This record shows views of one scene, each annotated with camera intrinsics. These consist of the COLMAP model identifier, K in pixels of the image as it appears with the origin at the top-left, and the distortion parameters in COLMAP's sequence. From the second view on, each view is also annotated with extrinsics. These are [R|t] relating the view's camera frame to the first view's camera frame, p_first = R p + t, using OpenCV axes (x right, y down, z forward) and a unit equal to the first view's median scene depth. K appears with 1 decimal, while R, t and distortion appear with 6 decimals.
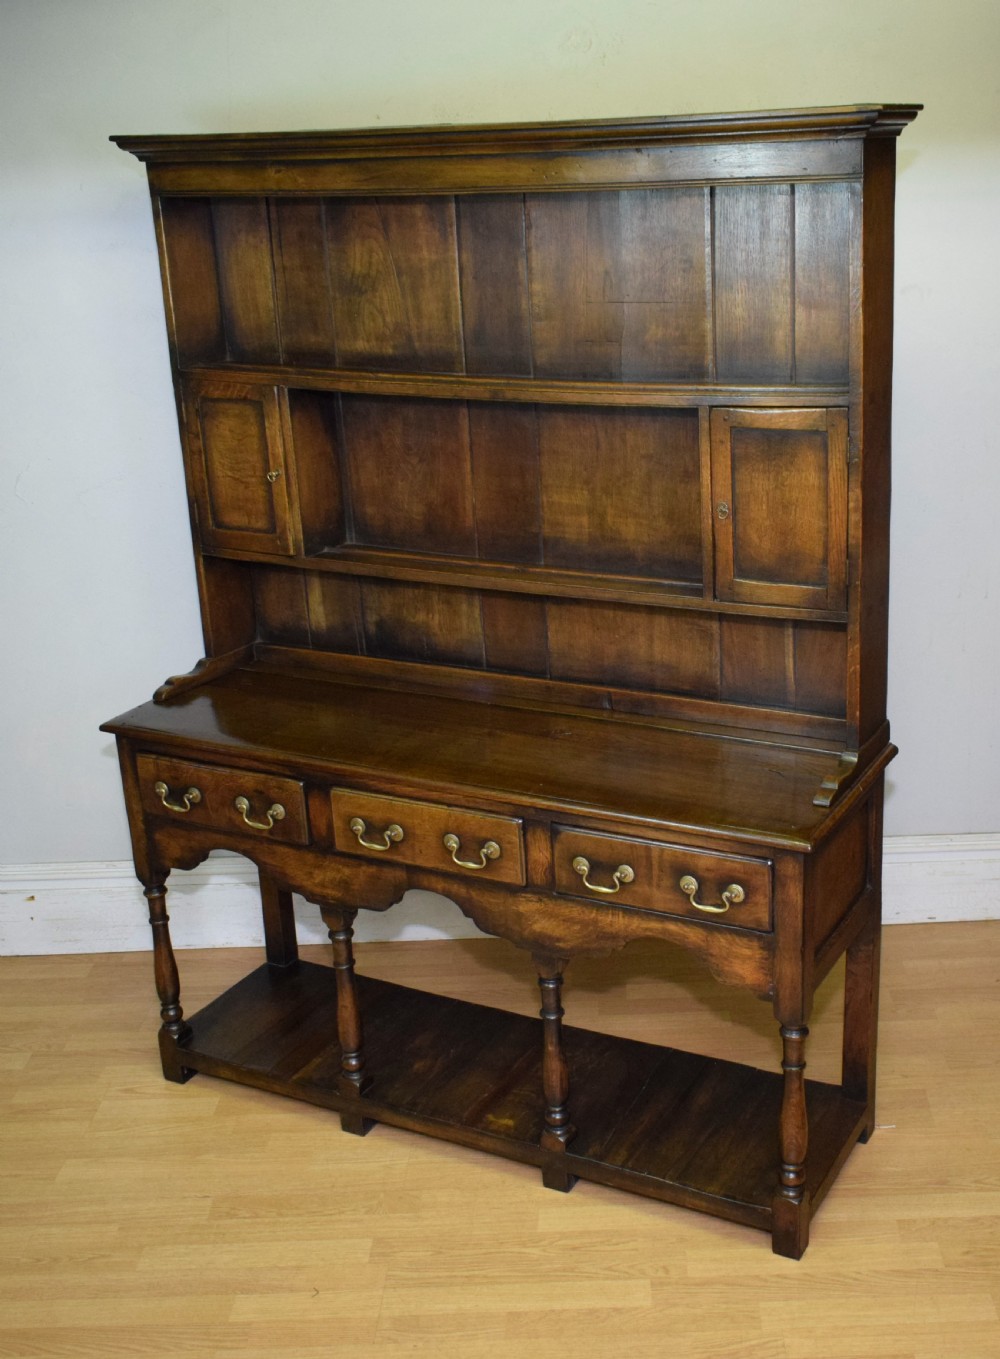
lens RADIAL K [[1578.6, 0, 635.2], [0, 1578.6, 693.9], [0, 0, 1]] dist [-0.019431, 0.000000]
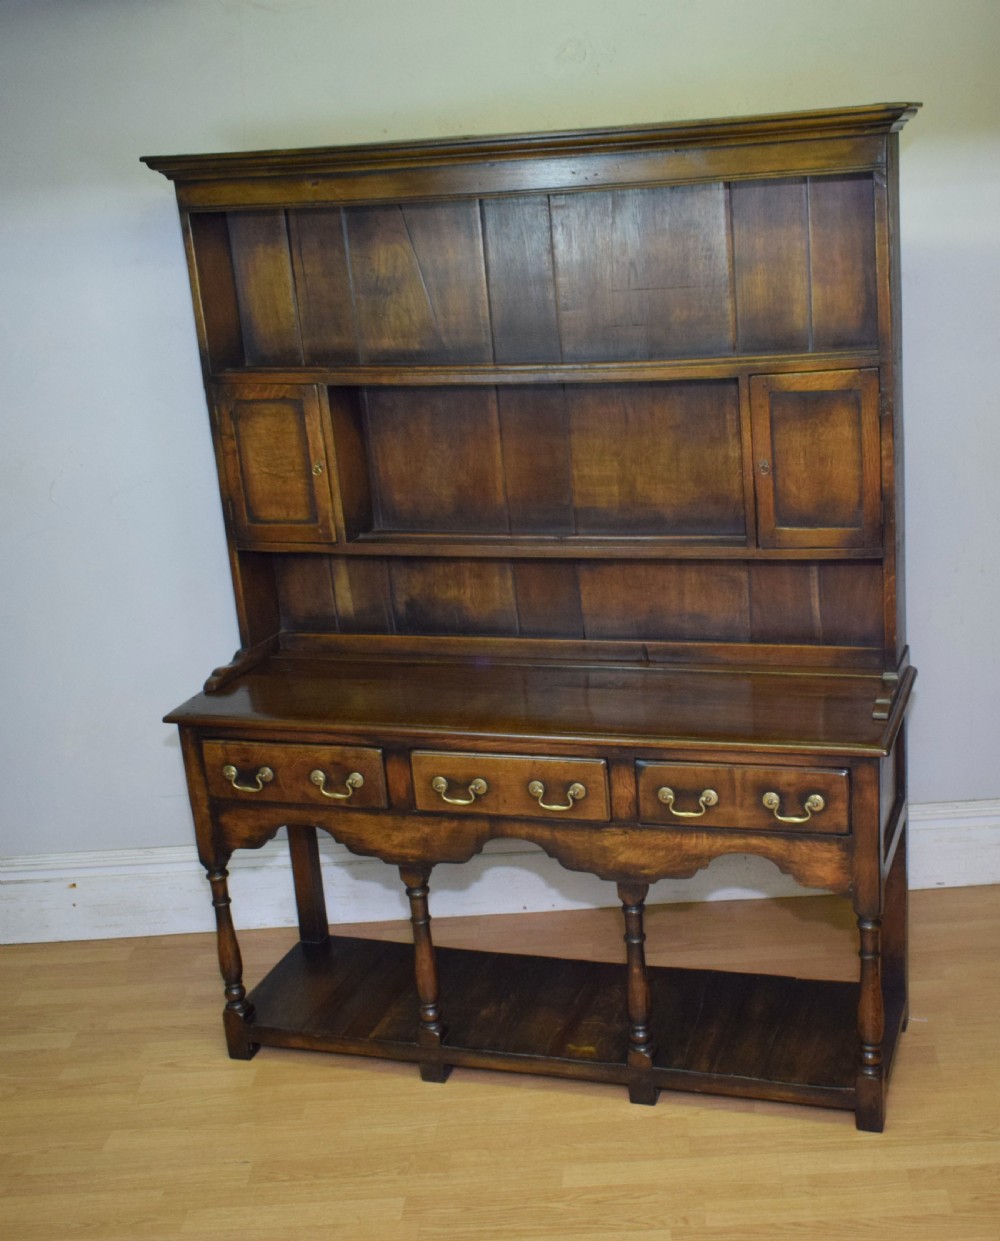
lens RADIAL K [[1562.3, 0, 625.3], [0, 1562.3, 656.8], [0, 0, 1]] dist [-0.009005, 0.000000]
pose [[0.985330, -0.082317, 0.149494, -0.198085], [0.086832, 0.995936, -0.023918, 0.032807], [-0.146918, 0.036548, 0.988473, -0.071881]]
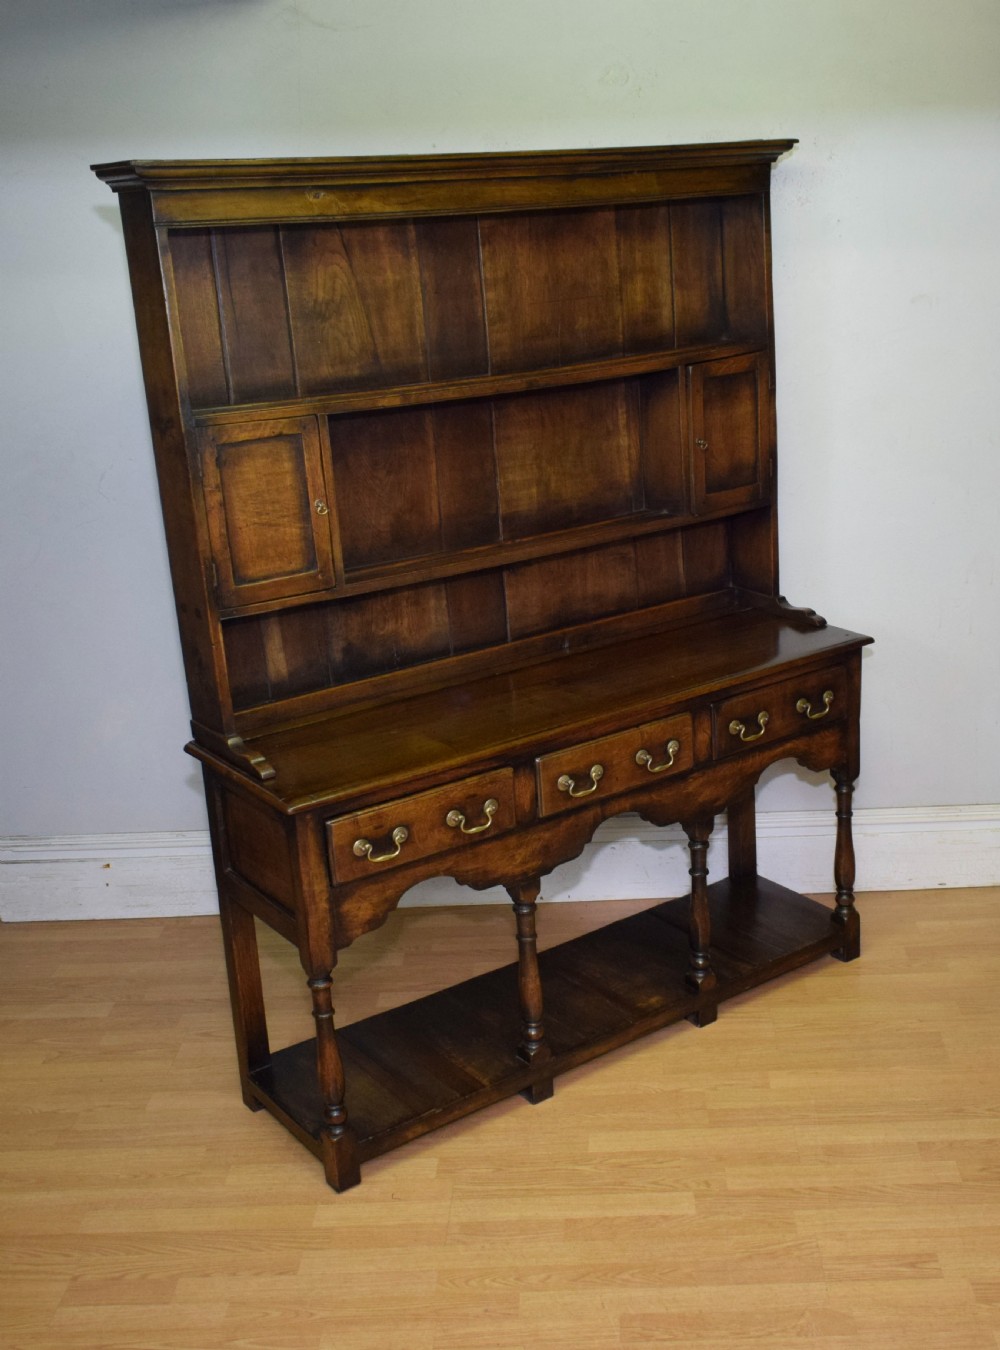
lens RADIAL K [[1568.1, 0, 589.5], [0, 1568.1, 687.8], [0, 0, 1]] dist [-0.019431, 0.000000]
pose [[0.455225, -0.264904, 0.850057, -1.044270], [0.325624, 0.938112, 0.117965, -0.097522], [-0.828697, 0.223098, 0.513311, 0.404431]]
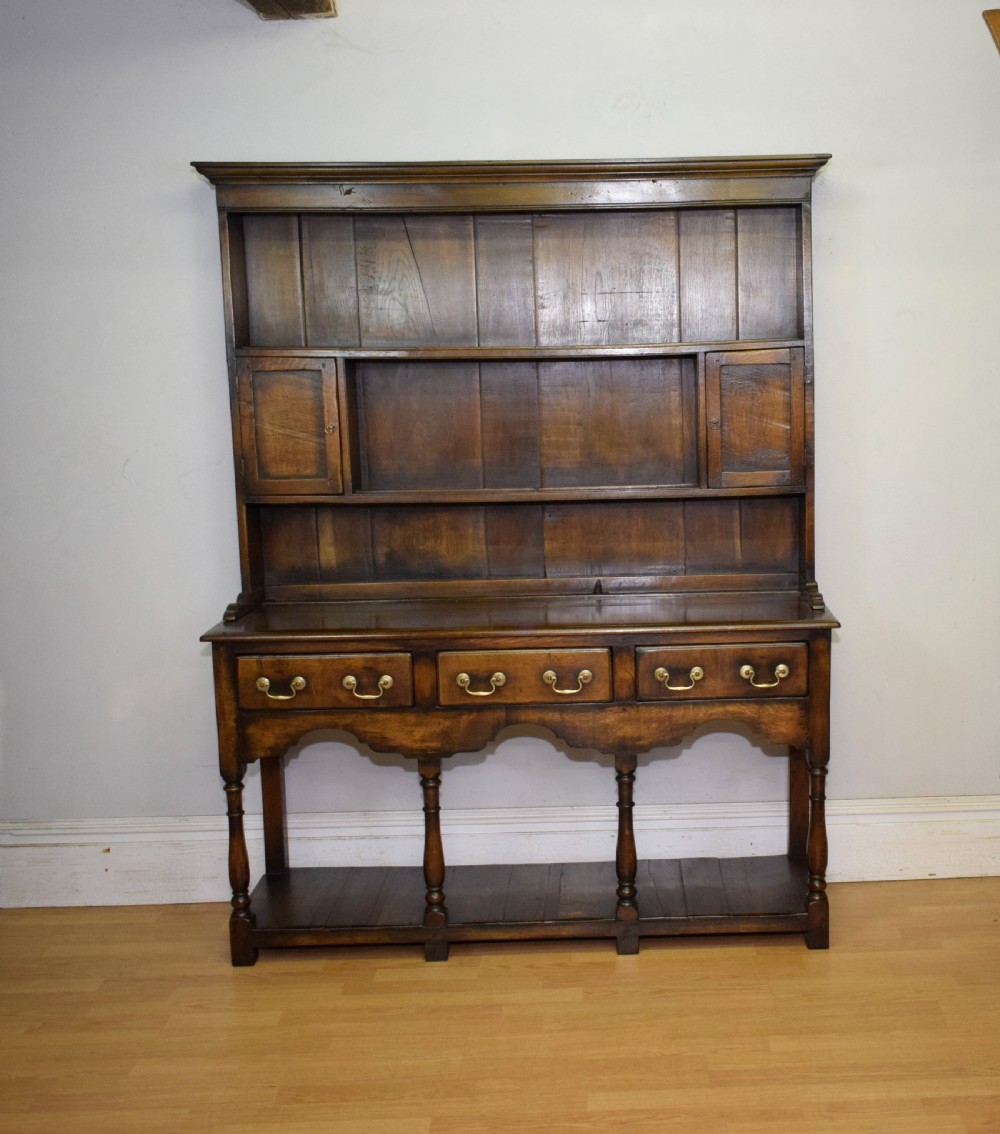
lens RADIAL K [[1421.6, 0, 668.2], [0, 1421.6, 580.5], [0, 0, 1]] dist [-0.025777, 0.000000]
pose [[0.882184, -0.057353, 0.467400, -0.546831], [0.144116, 0.977813, -0.152025, 0.198001], [-0.448310, 0.201474, 0.870877, -0.085216]]
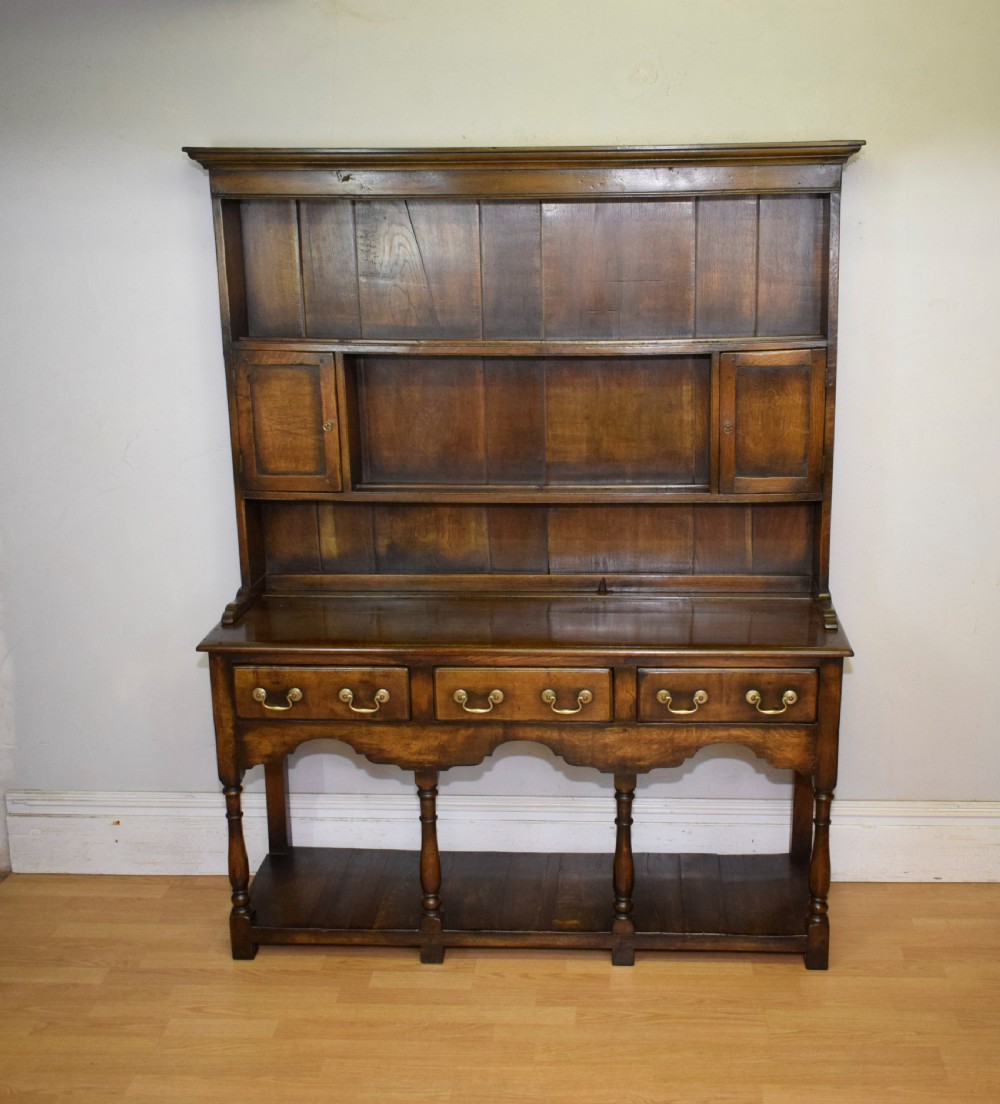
lens RADIAL K [[1352.6, 0, 575.3], [0, 1352.6, 562.3], [0, 0, 1]] dist [-0.013622, 0.000000]
pose [[0.918733, -0.082459, 0.386174, -0.483384], [0.111974, 0.992214, -0.054529, 0.045885], [-0.378671, 0.093339, 0.920813, -0.024586]]
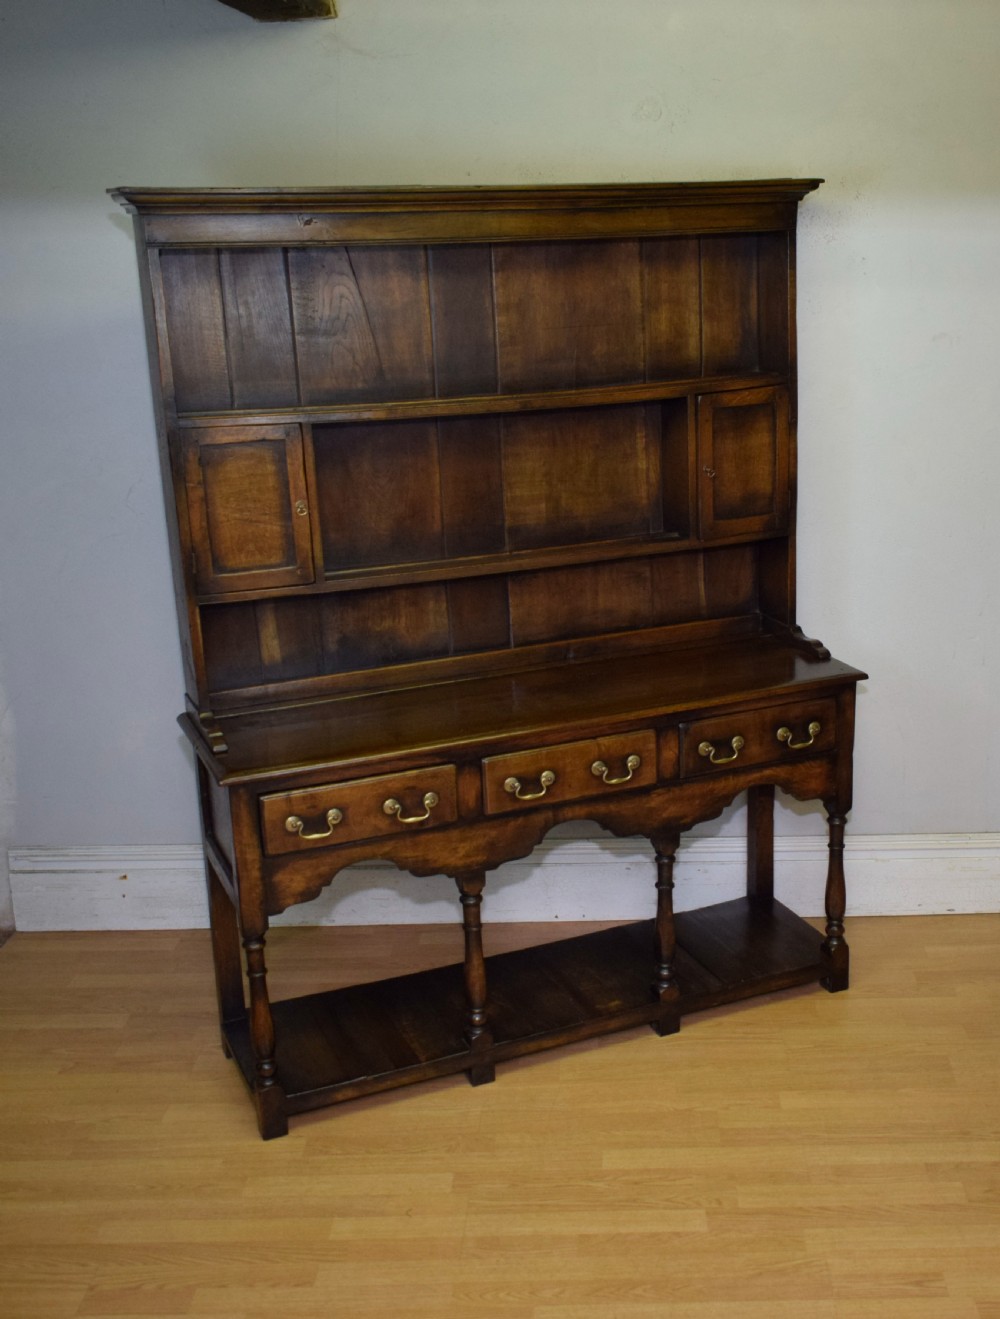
lens RADIAL K [[1562.9, 0, 635.8], [0, 1562.9, 687.9], [0, 0, 1]] dist [-0.019741, 0.000000]
pose [[0.624948, -0.212757, 0.751115, -0.933762], [0.256446, 0.964702, 0.059886, -0.028477], [-0.737343, 0.155195, 0.657449, 0.170971]]
